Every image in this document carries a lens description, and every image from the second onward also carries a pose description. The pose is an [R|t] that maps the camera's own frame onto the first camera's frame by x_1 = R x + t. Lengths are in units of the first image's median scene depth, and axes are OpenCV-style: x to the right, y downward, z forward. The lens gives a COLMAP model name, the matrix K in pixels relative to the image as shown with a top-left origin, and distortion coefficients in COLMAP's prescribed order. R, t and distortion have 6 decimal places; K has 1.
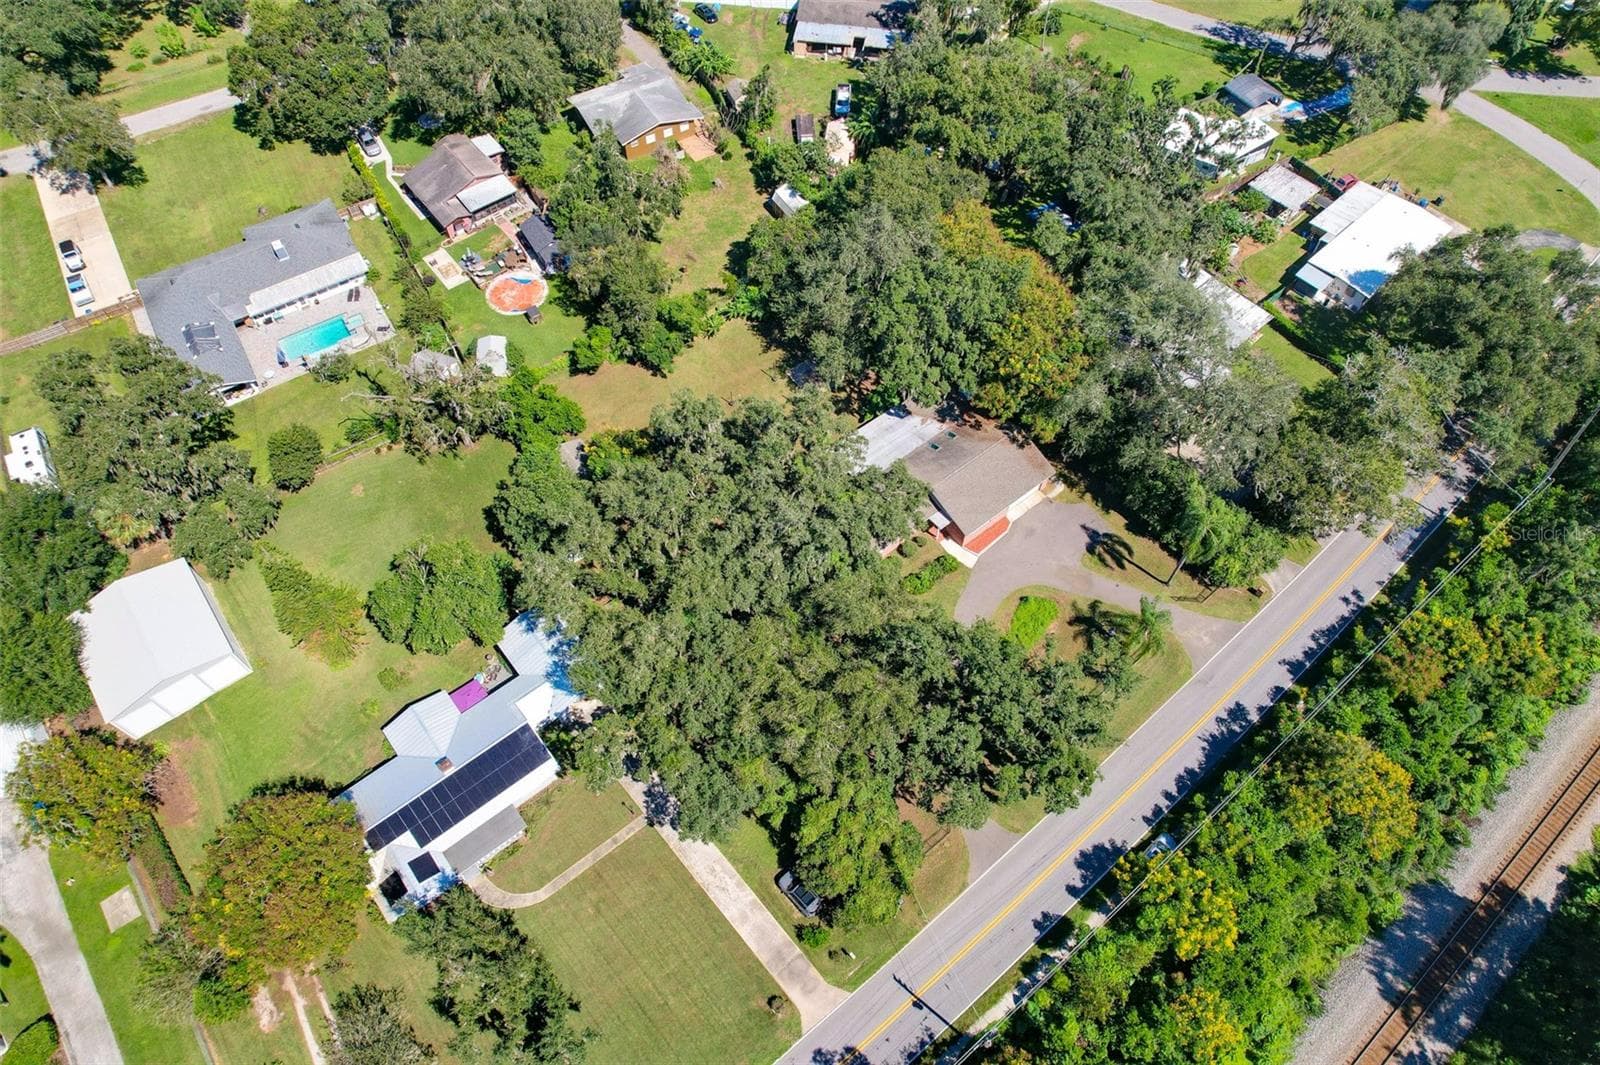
lens RADIAL K [[1033.0, 0, 804.5], [0, 1033.0, 537.5], [0, 0, 1]] dist [-0.078169, 0.073252]
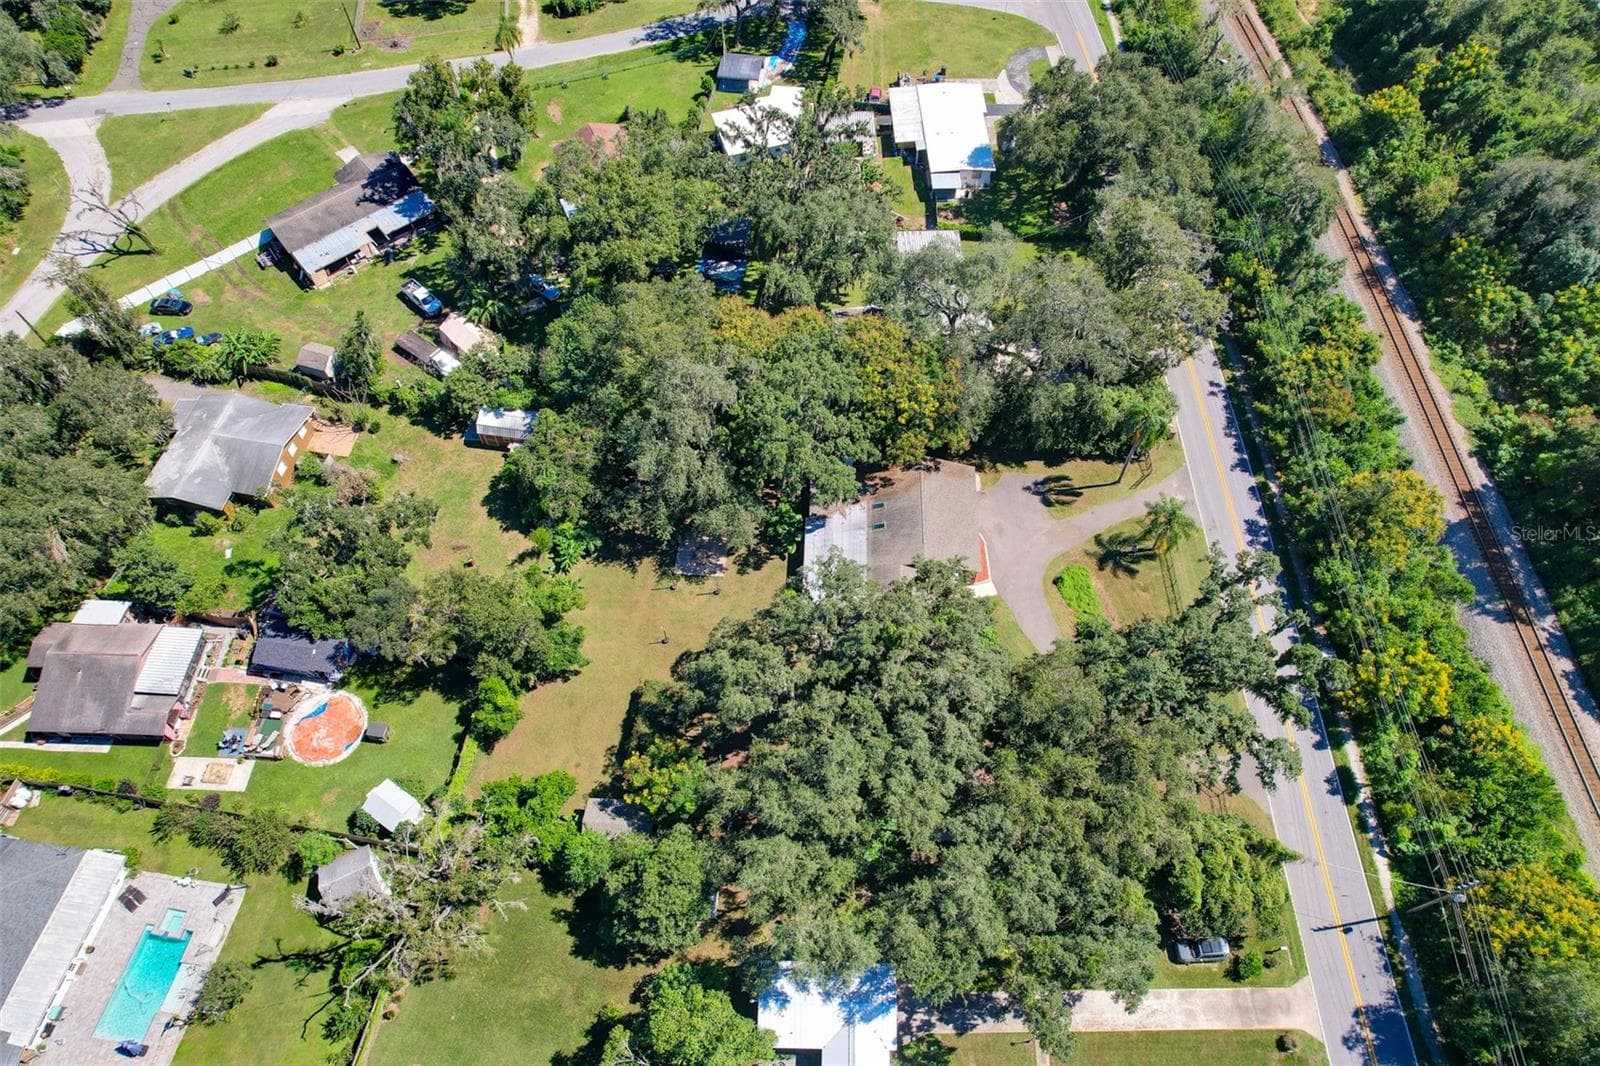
lens RADIAL K [[1033.0, 0, 804.5], [0, 1033.0, 538.0], [0, 0, 1]] dist [-0.078169, 0.073252]
pose [[0.647628, -0.642350, 0.409834, -0.277187], [0.643825, 0.748990, 0.156537, -0.240756], [-0.407513, 0.162484, 0.898628, 0.155507]]
